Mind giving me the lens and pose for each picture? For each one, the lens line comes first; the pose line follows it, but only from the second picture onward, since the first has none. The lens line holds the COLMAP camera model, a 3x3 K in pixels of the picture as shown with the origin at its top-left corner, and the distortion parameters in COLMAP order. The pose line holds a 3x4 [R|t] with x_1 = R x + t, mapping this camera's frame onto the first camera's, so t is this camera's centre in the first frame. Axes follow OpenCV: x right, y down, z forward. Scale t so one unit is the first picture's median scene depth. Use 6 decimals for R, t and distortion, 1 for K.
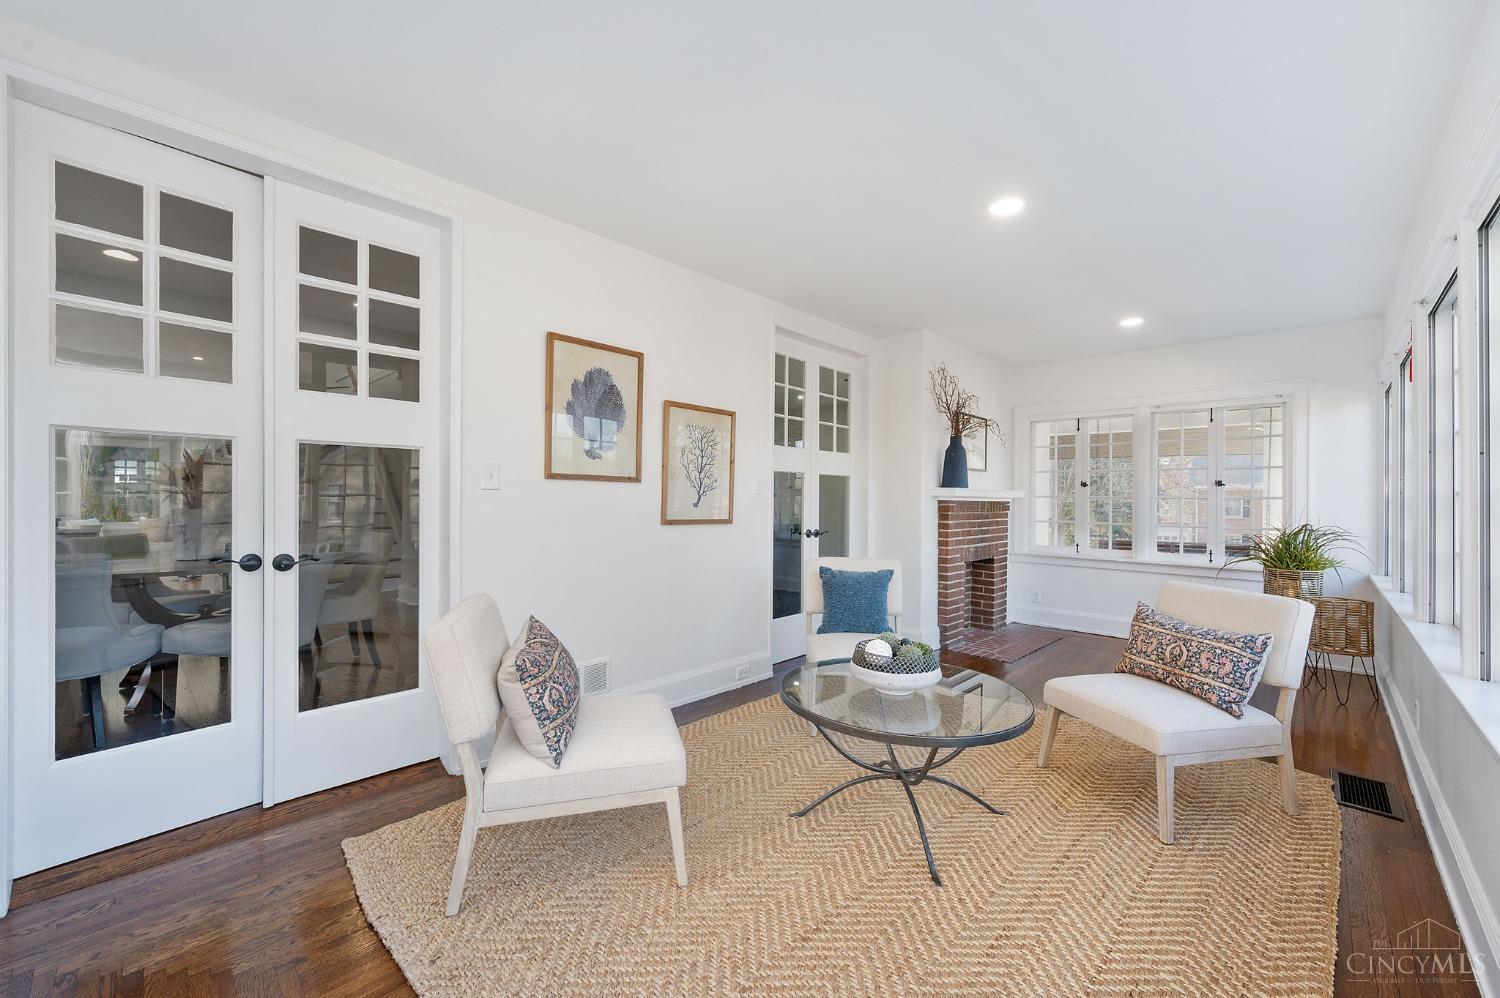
lens RADIAL K [[595.0, 0, 746.6], [0, 595.0, 503.8], [0, 0, 1]] dist [-0.008114, -0.000078]
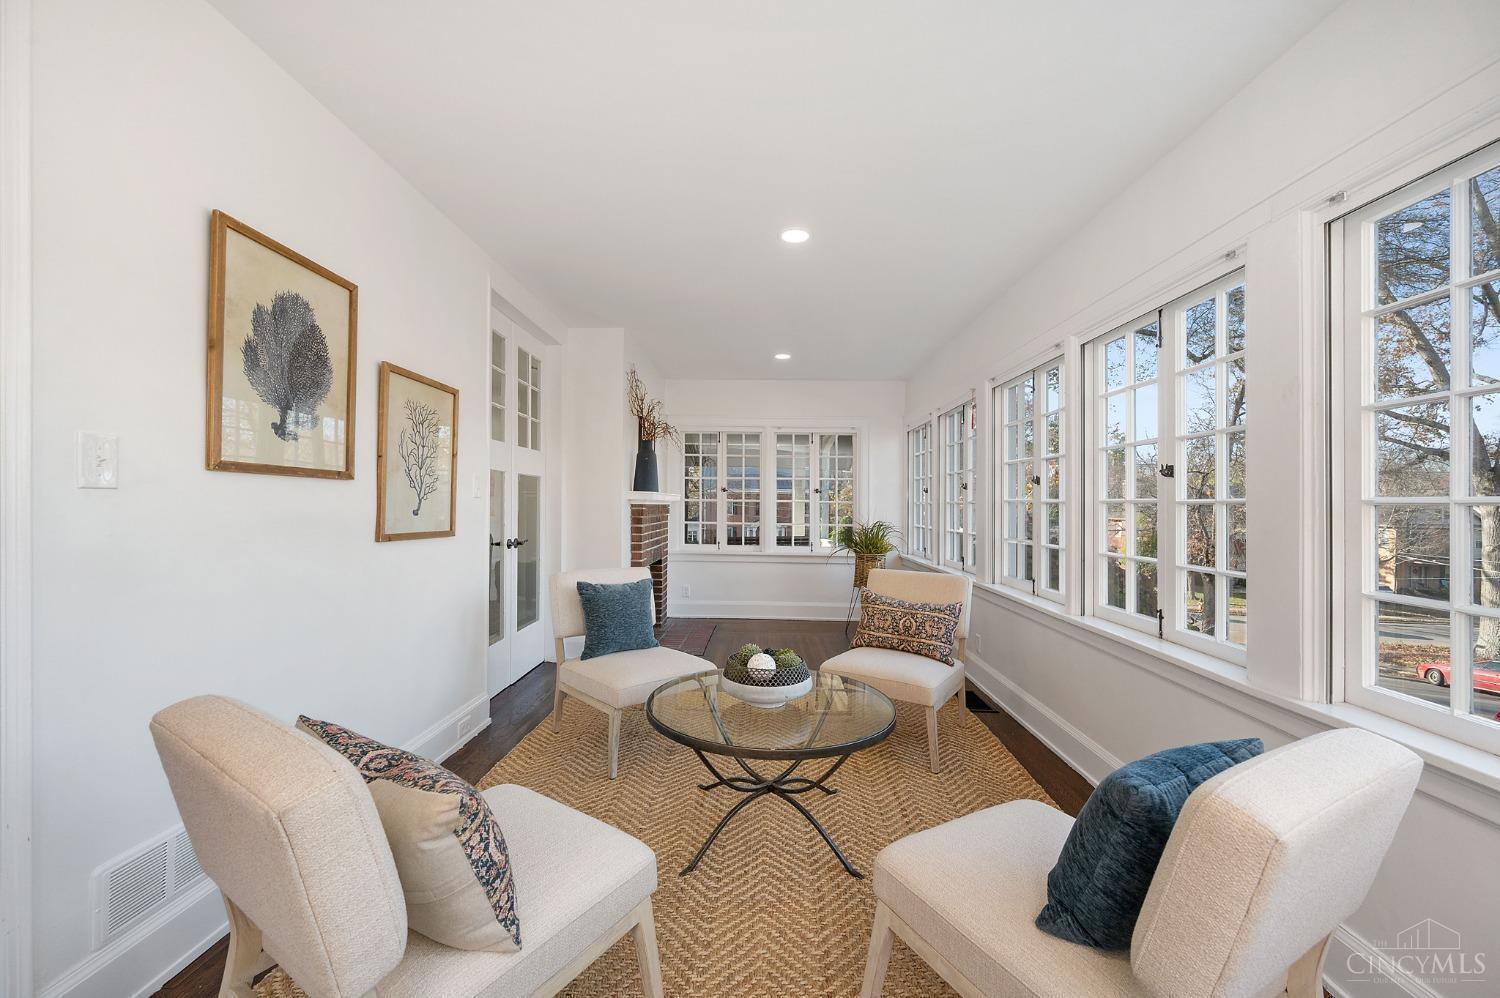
lens RADIAL K [[595.0, 0, 748.0], [0, 595.0, 506.9], [0, 0, 1]] dist [-0.008114, -0.000078]
pose [[0.735679, -0.004028, 0.677318, -0.290095], [0.001066, 0.999988, 0.004789, -0.007925], [-0.677329, -0.002801, 0.735675, 0.203736]]
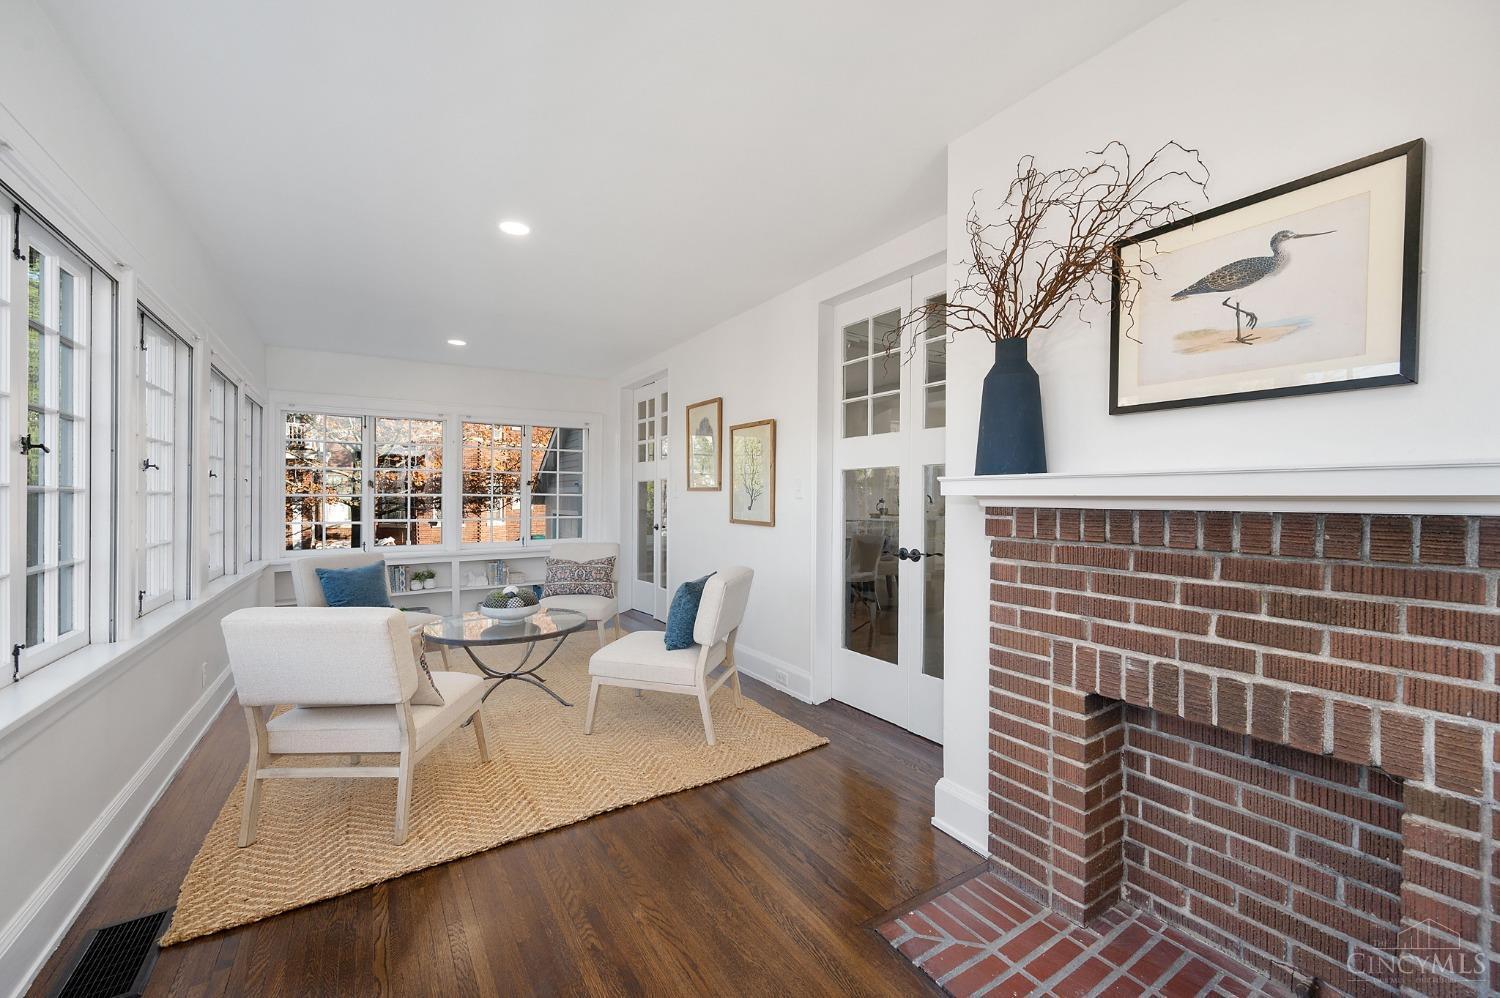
lens RADIAL K [[595.0, 0, 744.2], [0, 595.0, 494.4], [0, 0, 1]] dist [-0.008114, -0.000078]
pose [[-0.225196, -0.010263, -0.974259, 1.107476], [-0.004949, 0.999944, -0.009389, -0.014652], [0.974301, 0.002707, -0.225235, 1.311904]]
